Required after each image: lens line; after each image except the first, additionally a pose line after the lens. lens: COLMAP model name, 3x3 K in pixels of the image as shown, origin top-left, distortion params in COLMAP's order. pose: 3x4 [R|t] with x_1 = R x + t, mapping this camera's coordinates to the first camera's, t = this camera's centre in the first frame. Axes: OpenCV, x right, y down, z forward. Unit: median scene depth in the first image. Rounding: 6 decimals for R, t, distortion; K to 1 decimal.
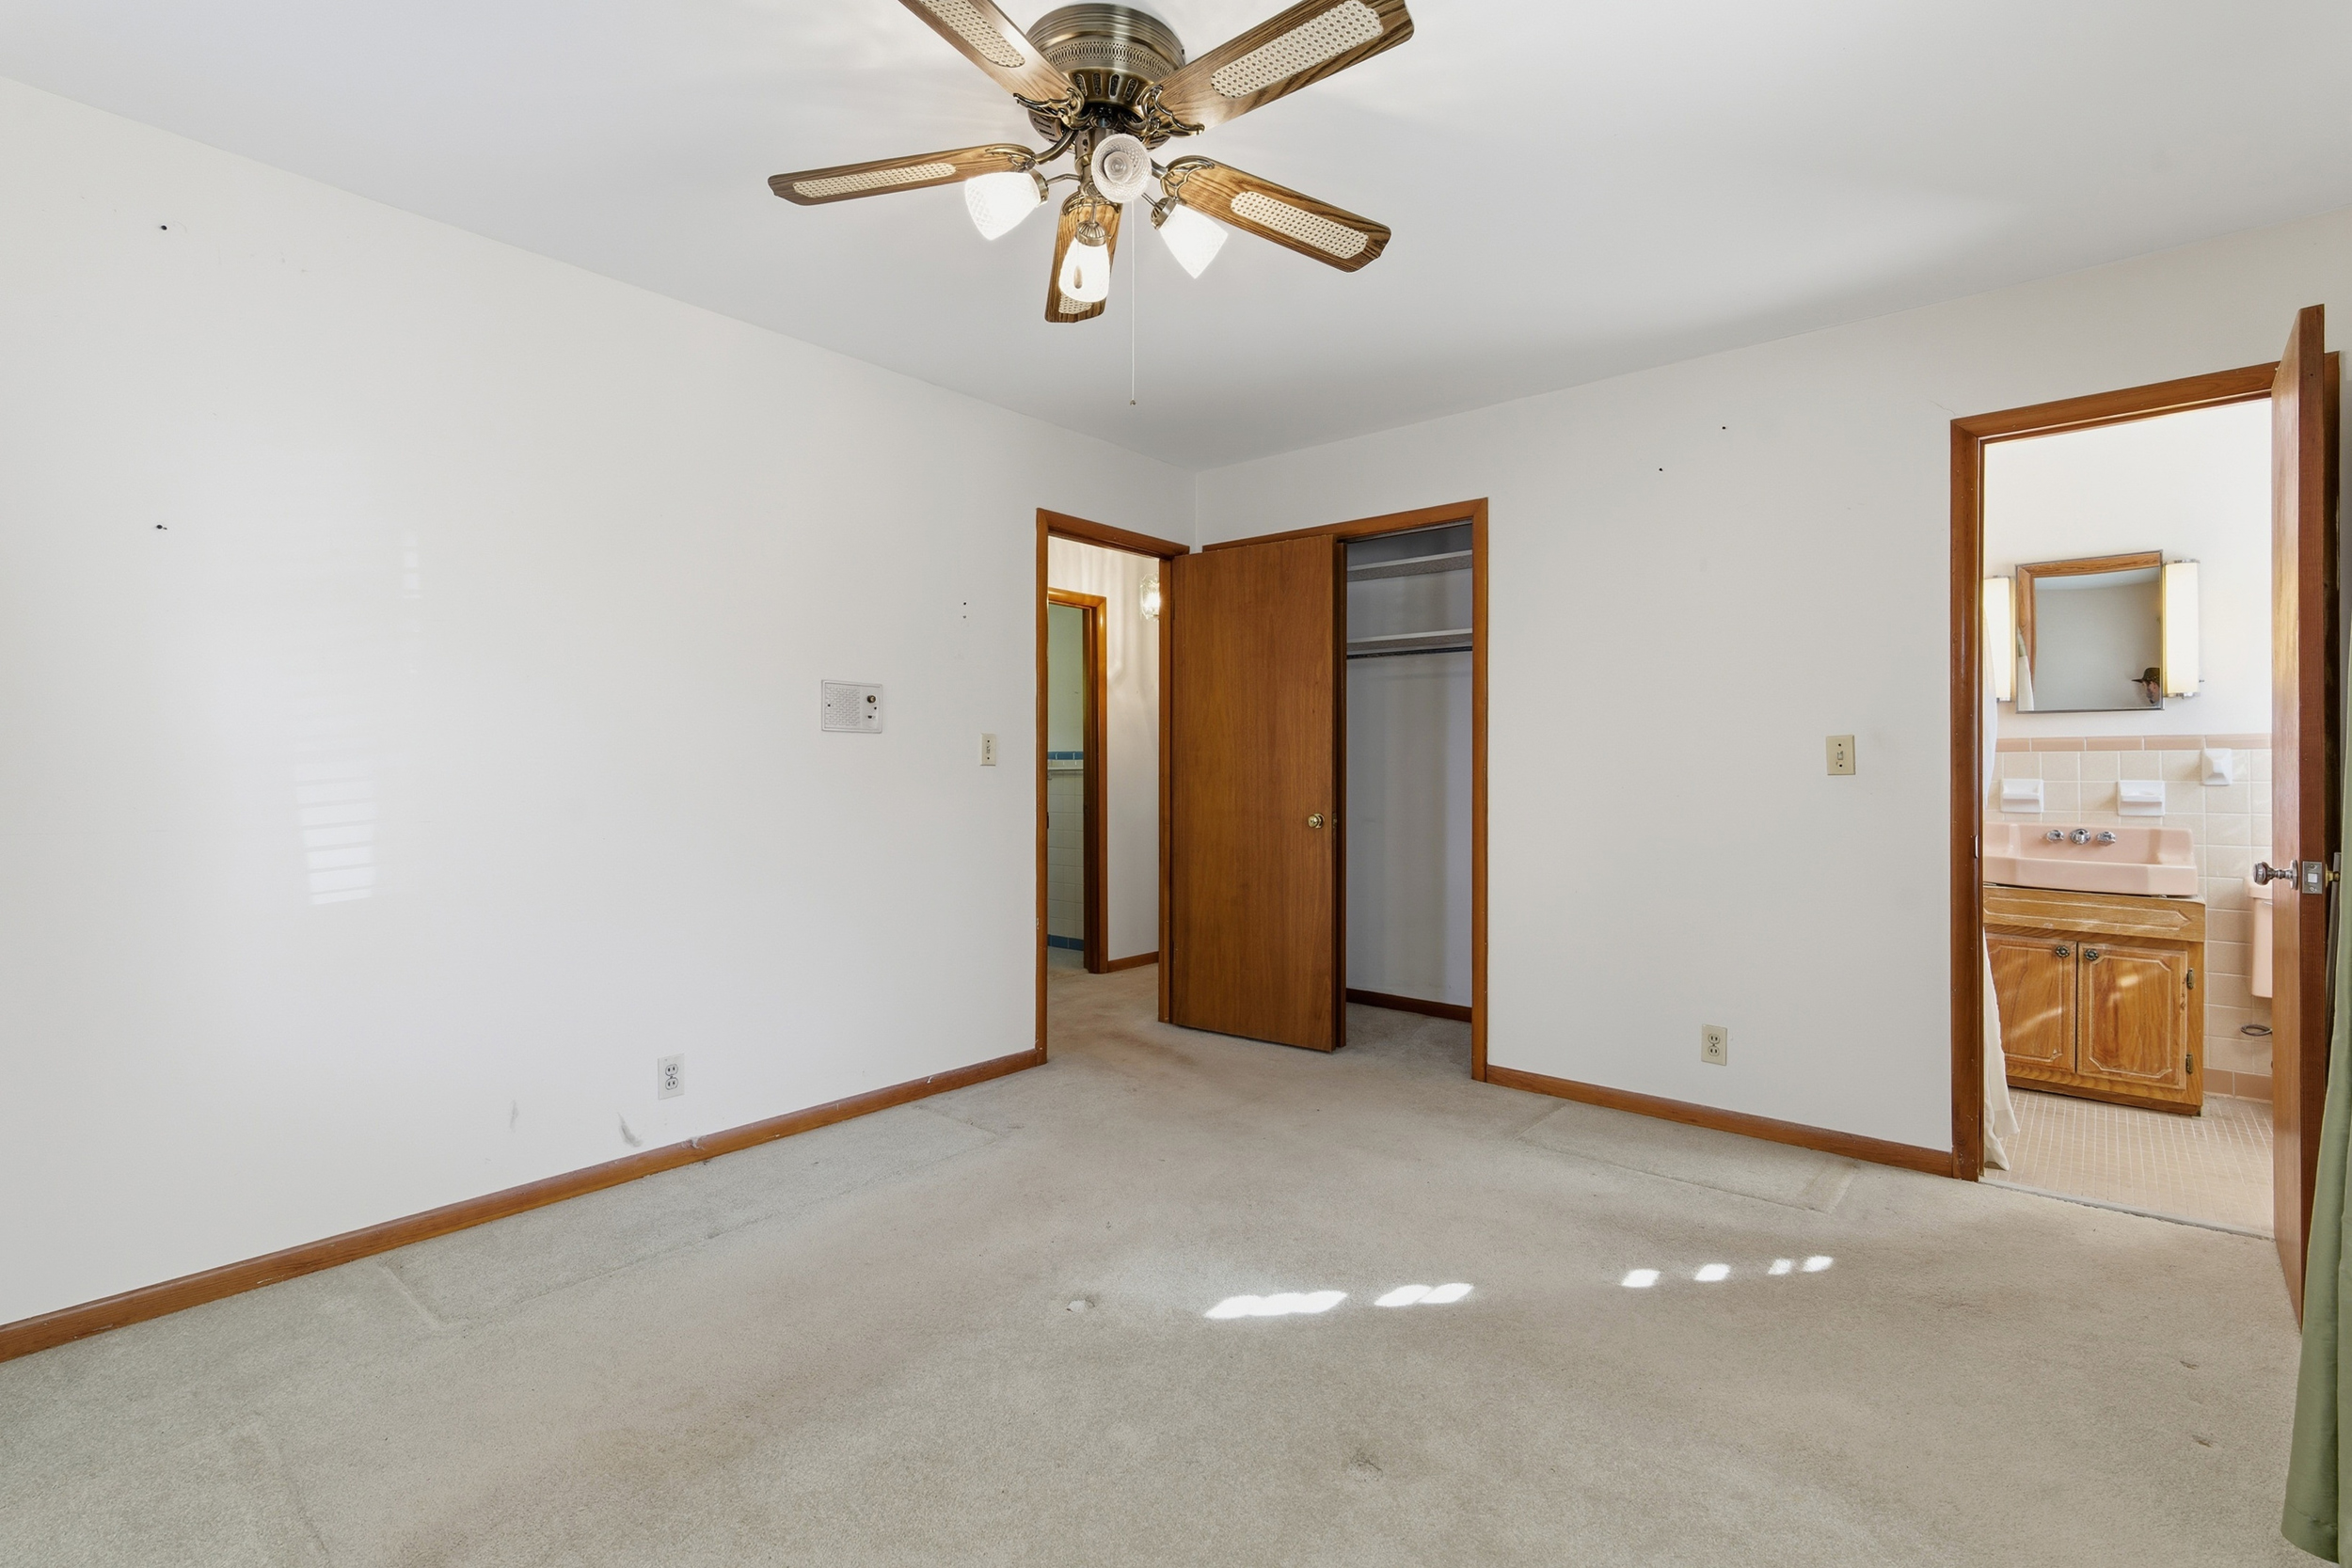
lens RADIAL K [[1064.1, 0, 1184.5], [0, 1064.1, 766.9], [0, 0, 1]] dist [0.001803, -0.000212]
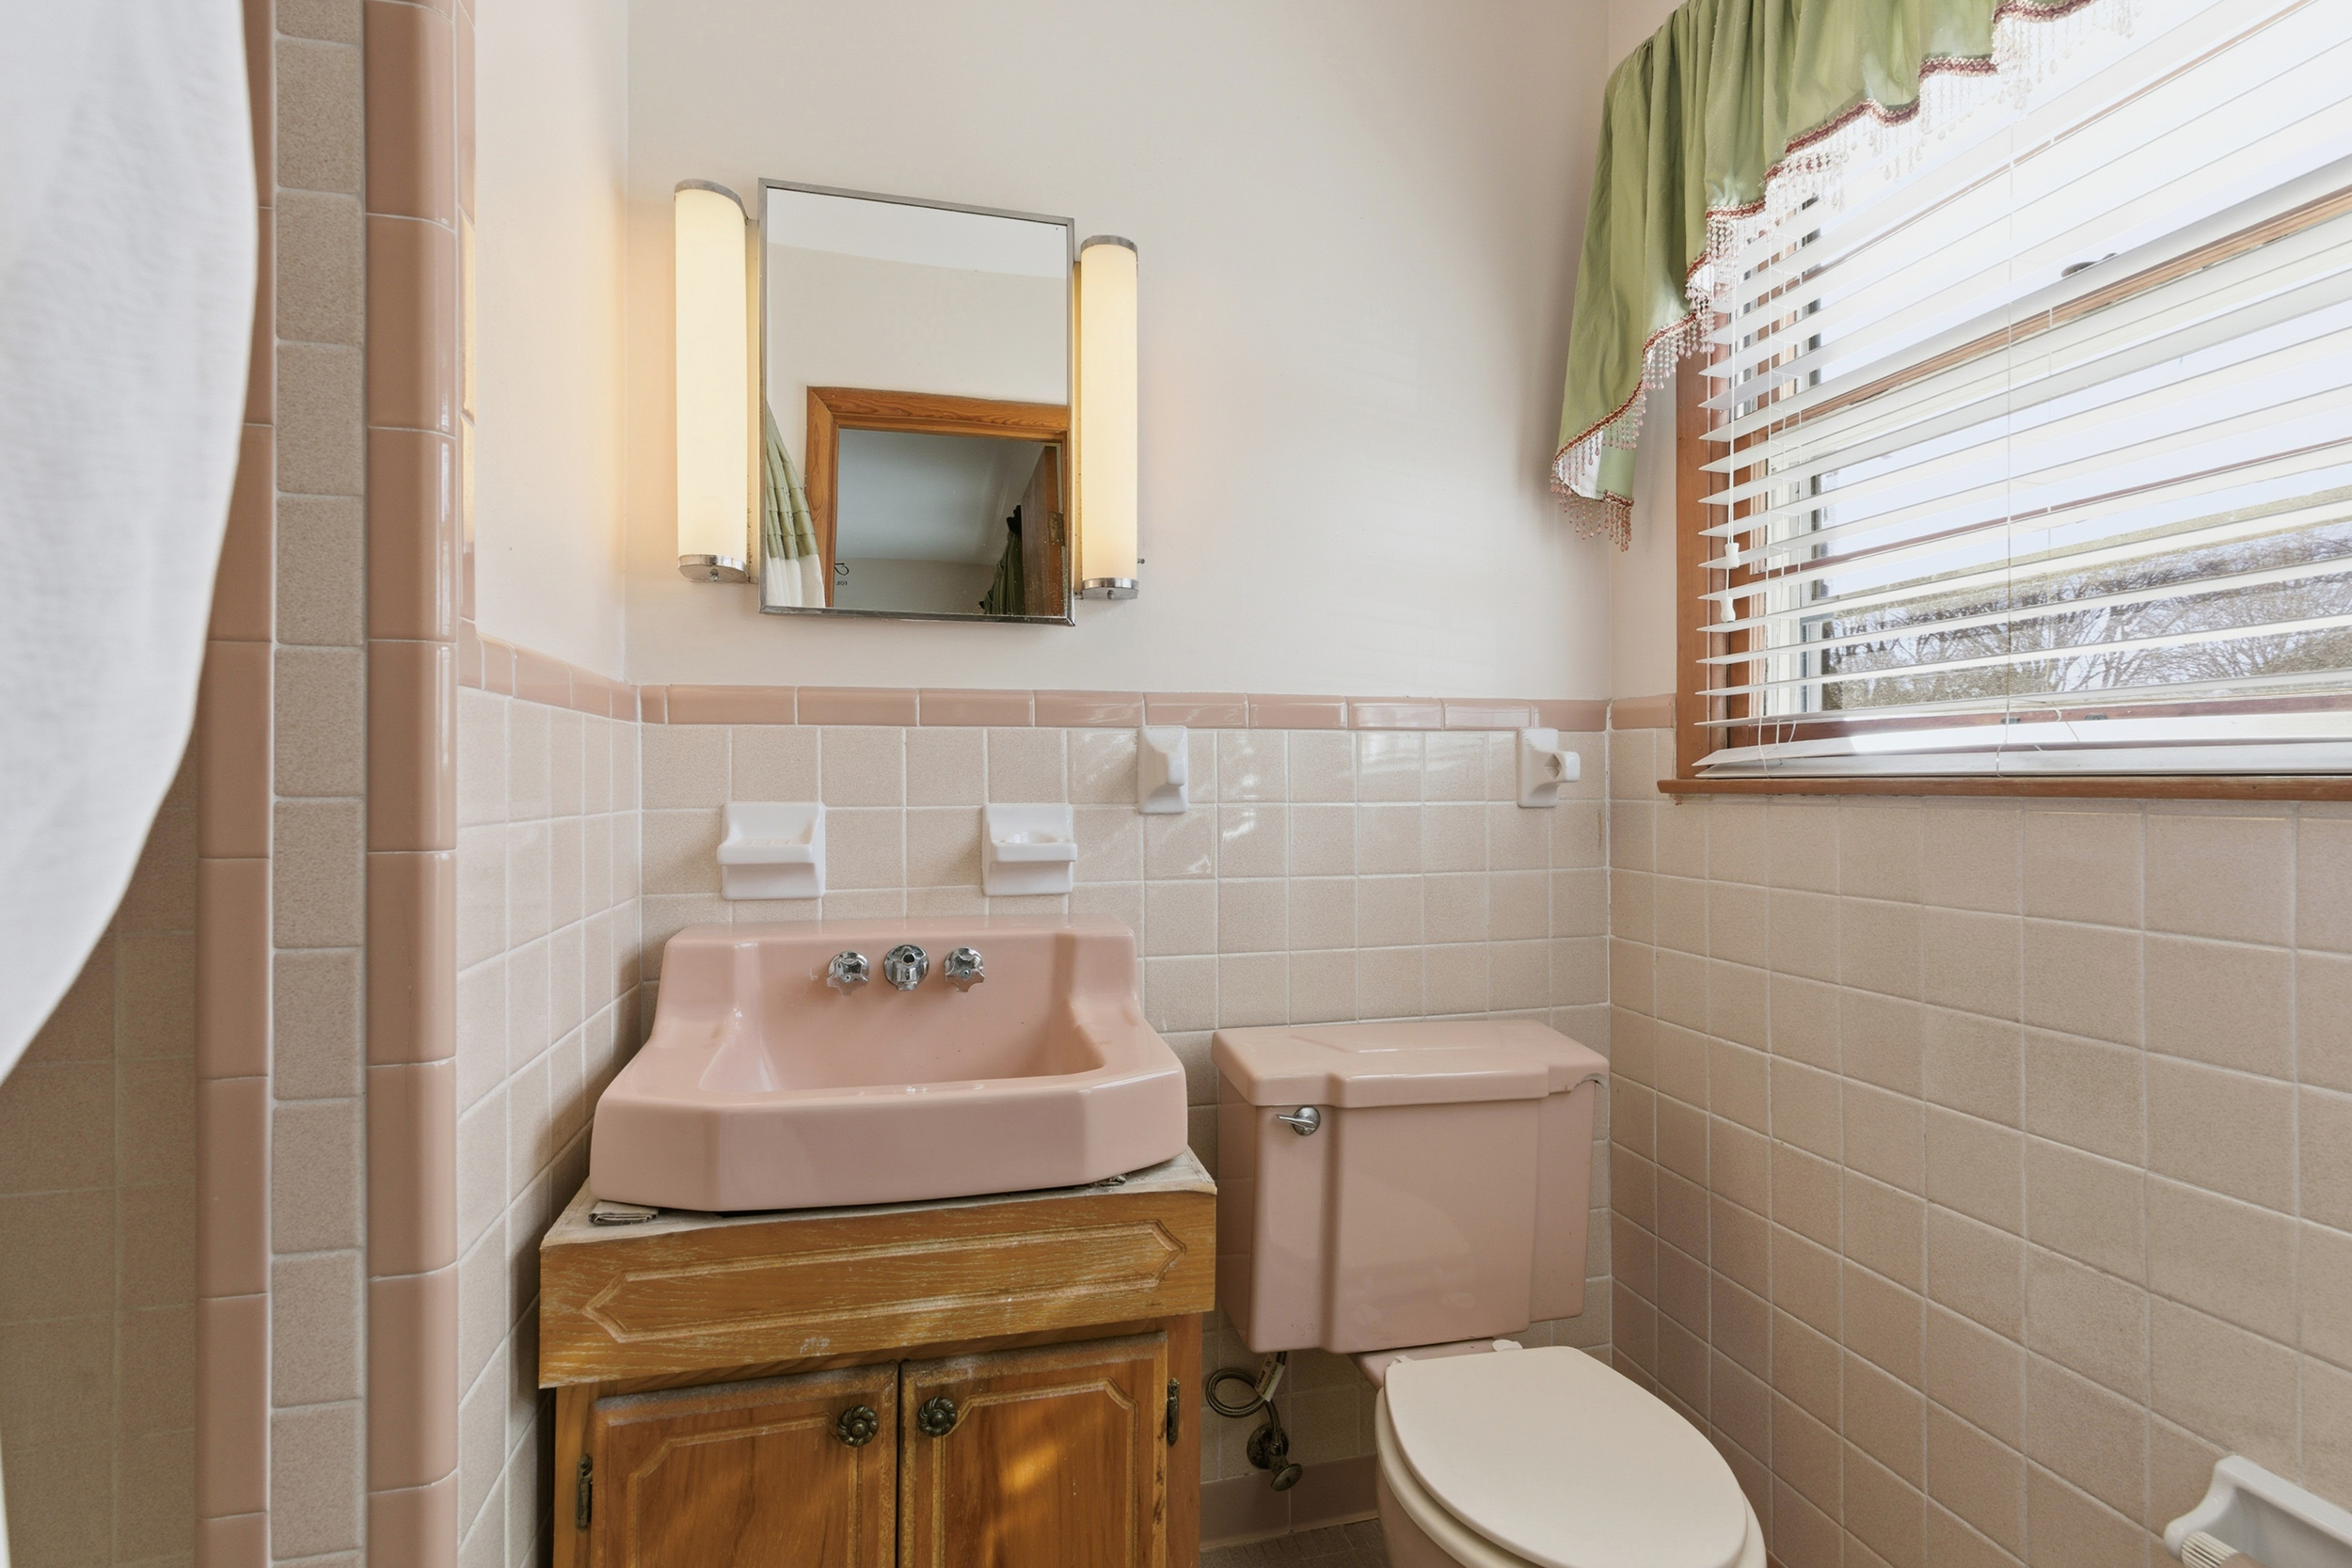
lens RADIAL K [[1064.1, 0, 1172.3], [0, 1064.1, 782.6], [0, 0, 1]] dist [0.001803, -0.000212]
pose [[0.585224, 0.001244, 0.810870, 0.640855], [0.002919, 0.999989, -0.003641, 0.006728], [-0.810866, 0.004498, 0.585214, 0.762991]]
